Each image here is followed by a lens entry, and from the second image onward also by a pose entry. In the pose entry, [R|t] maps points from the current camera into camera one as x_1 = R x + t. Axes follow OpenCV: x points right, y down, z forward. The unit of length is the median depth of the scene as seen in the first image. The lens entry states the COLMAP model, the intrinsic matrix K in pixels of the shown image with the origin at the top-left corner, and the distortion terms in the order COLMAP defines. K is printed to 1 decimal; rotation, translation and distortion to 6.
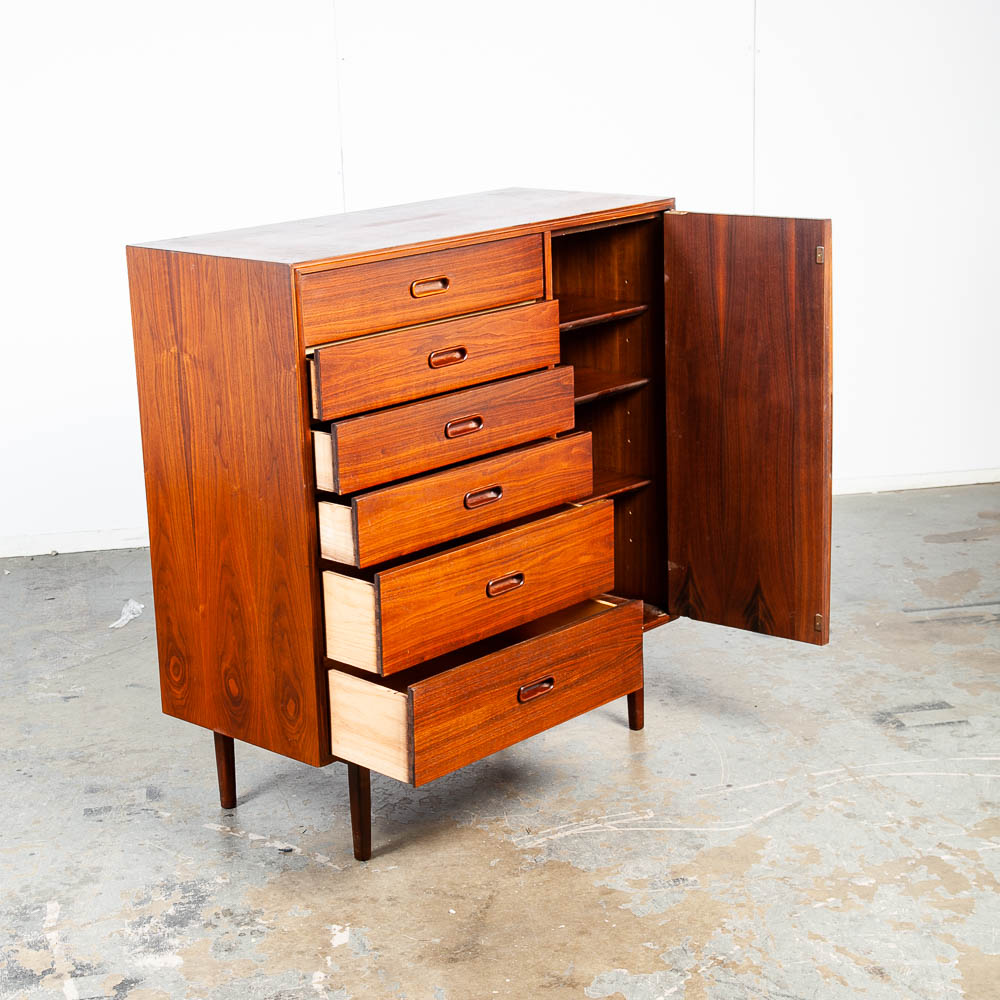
lens RADIAL K [[1889.5, 0, 489.1], [0, 1889.5, 467.5], [0, 0, 1]] dist [0.098810, 0.000000]
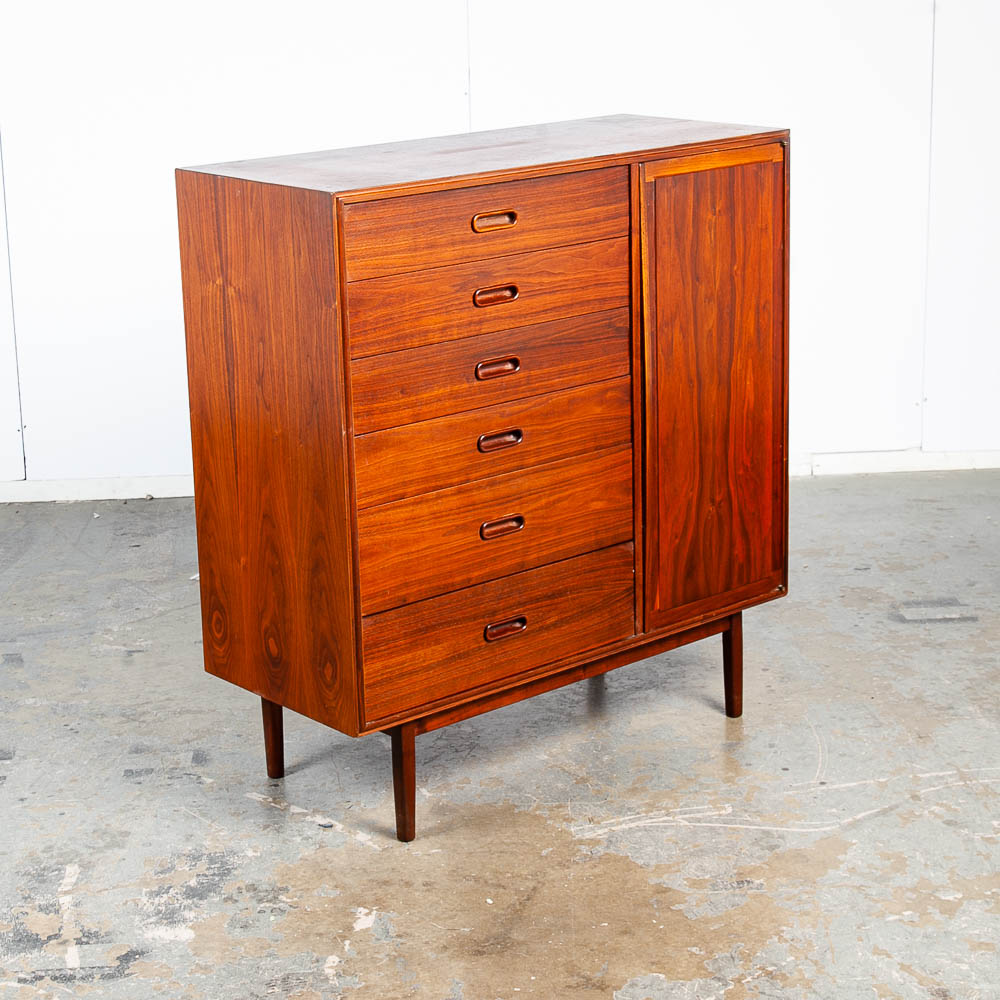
lens RADIAL K [[2115.3, 0, 501.2], [0, 2115.3, 417.5], [0, 0, 1]] dist [0.056576, 0.000000]
pose [[0.993636, 0.035545, -0.106882, 0.082099], [-0.035734, 0.999361, 0.000149, -0.000497], [0.106820, 0.003671, 0.994272, -0.019014]]
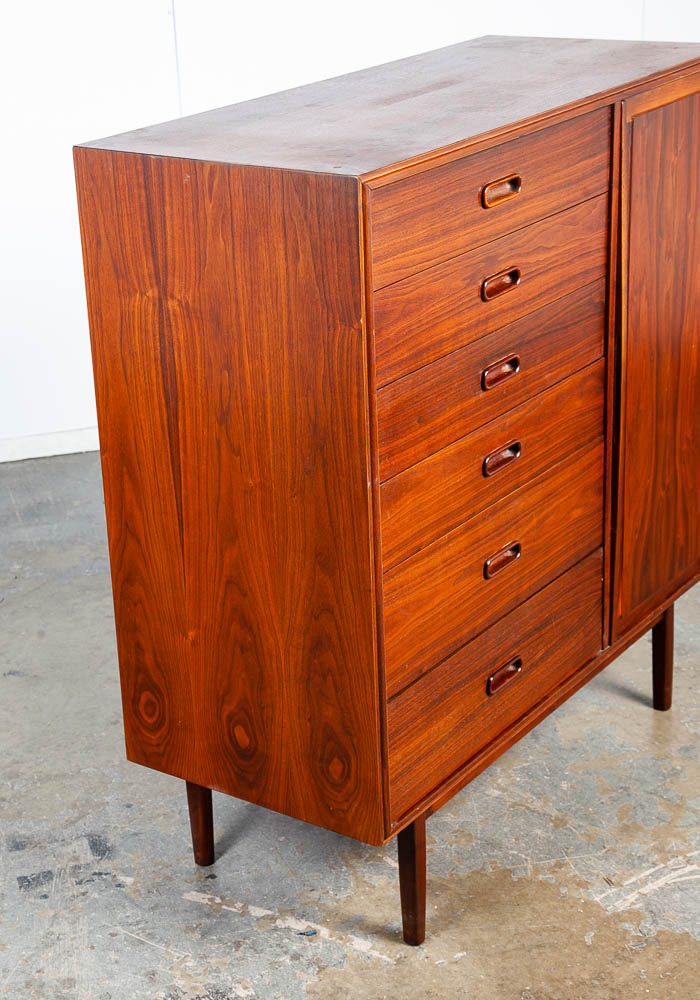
lens RADIAL K [[1769.1, 0, 292.9], [0, 1769.1, 470.7], [0, 0, 1]] dist [0.145535, 0.000000]
pose [[0.993496, -0.051861, 0.101373, -0.178887], [0.040287, 0.992771, 0.113064, -0.066925], [-0.106504, -0.108244, 0.988403, 0.310214]]
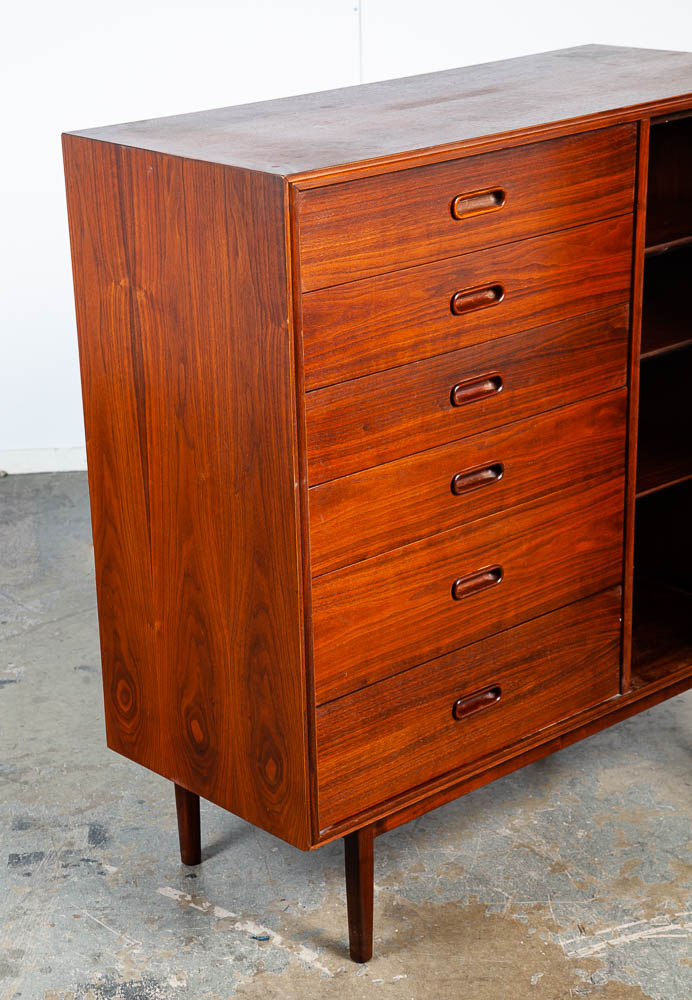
lens RADIAL K [[1967.0, 0, 320.9], [0, 1967.0, 534.5], [0, 0, 1]] dist [0.234911, 0.000000]
pose [[0.995573, 0.037815, -0.086052, -0.020510], [-0.027538, 0.992676, 0.117630, -0.055684], [0.089870, -0.114740, 0.989322, 0.230789]]
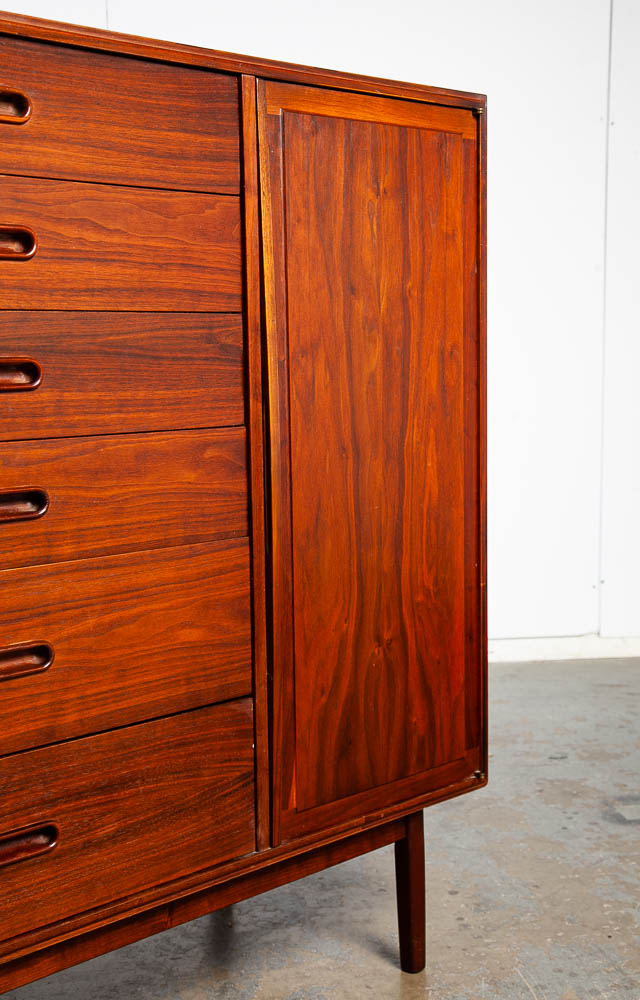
lens RADIAL K [[1414.5, 0, 351.2], [0, 1414.5, 507.8], [0, 0, 1]] dist [0.116111, 0.000000]
pose [[0.999099, 0.026130, -0.033439, 0.080951], [-0.030071, 0.991908, -0.123347, 0.055657], [0.029946, 0.124242, 0.991800, 0.609490]]
